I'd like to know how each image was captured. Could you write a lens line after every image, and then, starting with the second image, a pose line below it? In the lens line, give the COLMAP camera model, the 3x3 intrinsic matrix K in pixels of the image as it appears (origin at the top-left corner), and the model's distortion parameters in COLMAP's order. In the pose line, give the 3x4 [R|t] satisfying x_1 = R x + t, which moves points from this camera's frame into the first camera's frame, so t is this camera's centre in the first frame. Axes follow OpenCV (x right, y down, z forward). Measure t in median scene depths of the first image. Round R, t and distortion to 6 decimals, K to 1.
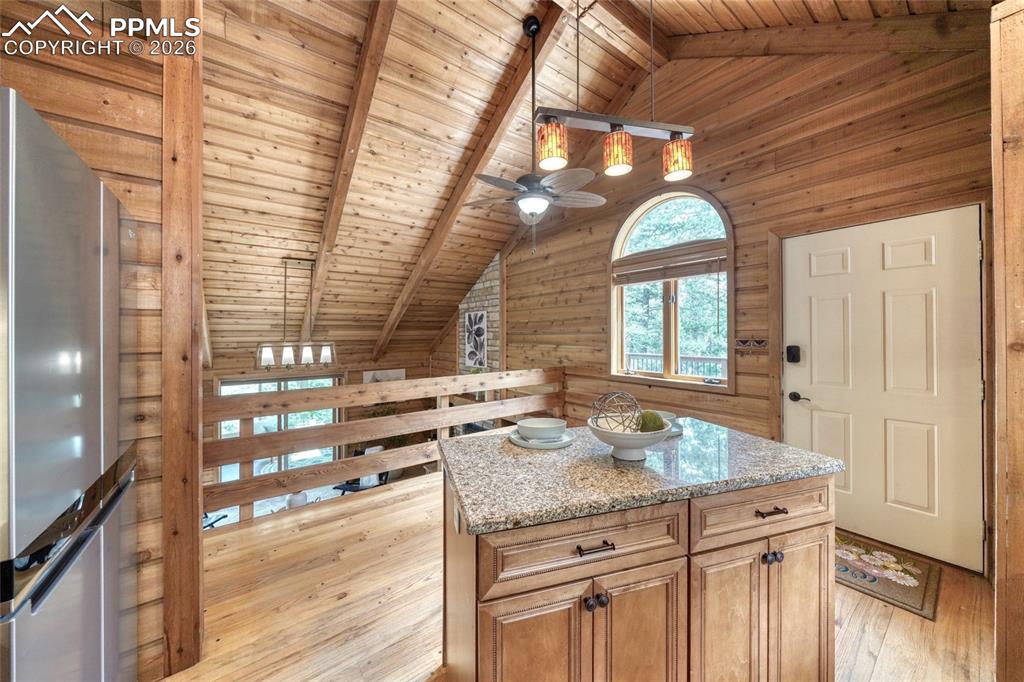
lens RADIAL K [[353.6, 0, 517.3], [0, 353.6, 335.0], [0, 0, 1]] dist [-0.009154, 0.000984]
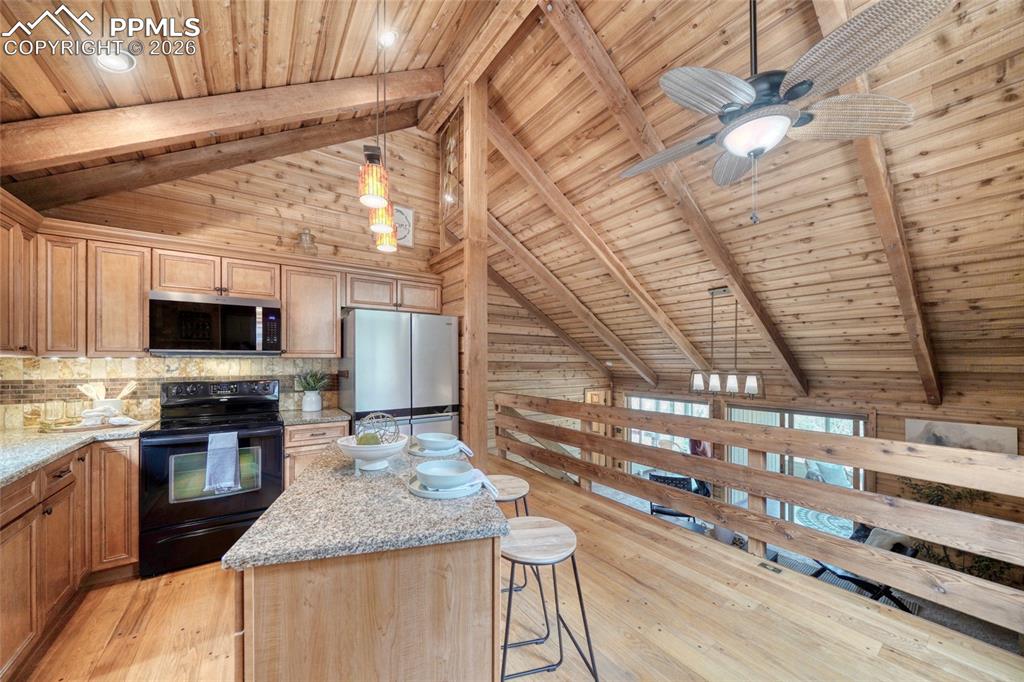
lens RADIAL K [[353.6, 0, 495.7], [0, 353.6, 360.1], [0, 0, 1]] dist [-0.009154, 0.000984]
pose [[-0.054762, 0.000889, -0.998499, 0.336142], [-0.003959, 0.999992, 0.001107, -0.005387], [0.998492, 0.004013, -0.054758, 0.332804]]
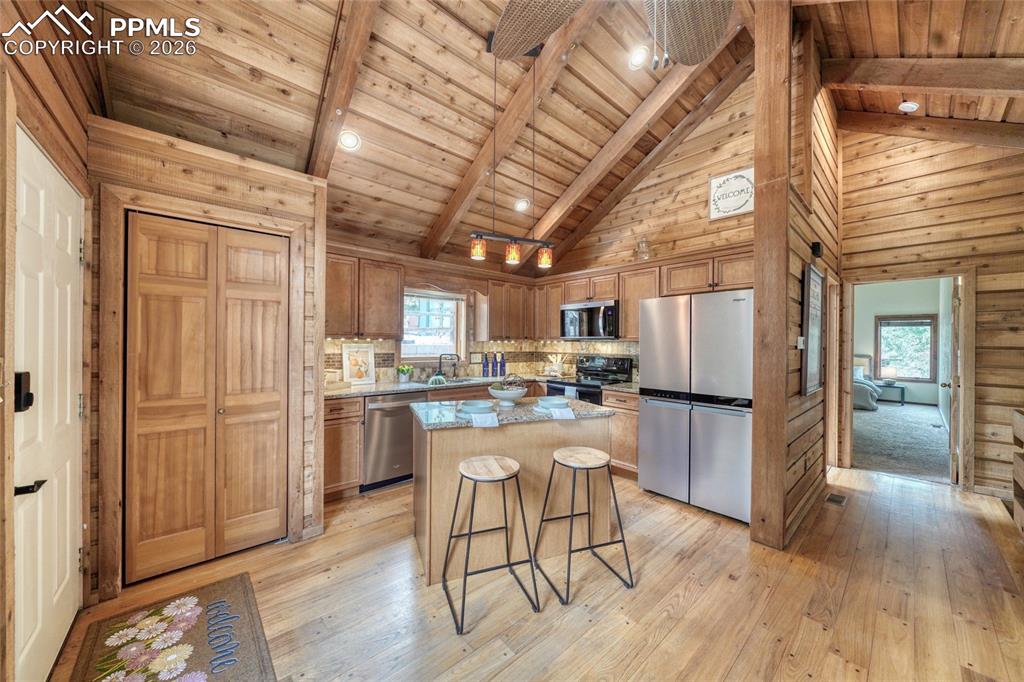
lens RADIAL K [[353.6, 0, 511.8], [0, 353.6, 345.7], [0, 0, 1]] dist [-0.009154, 0.000984]
pose [[-0.996989, -0.005192, -0.077369, 0.100772], [-0.006014, 0.999928, 0.010387, -0.004496], [0.077309, 0.010821, -0.996948, 0.683640]]
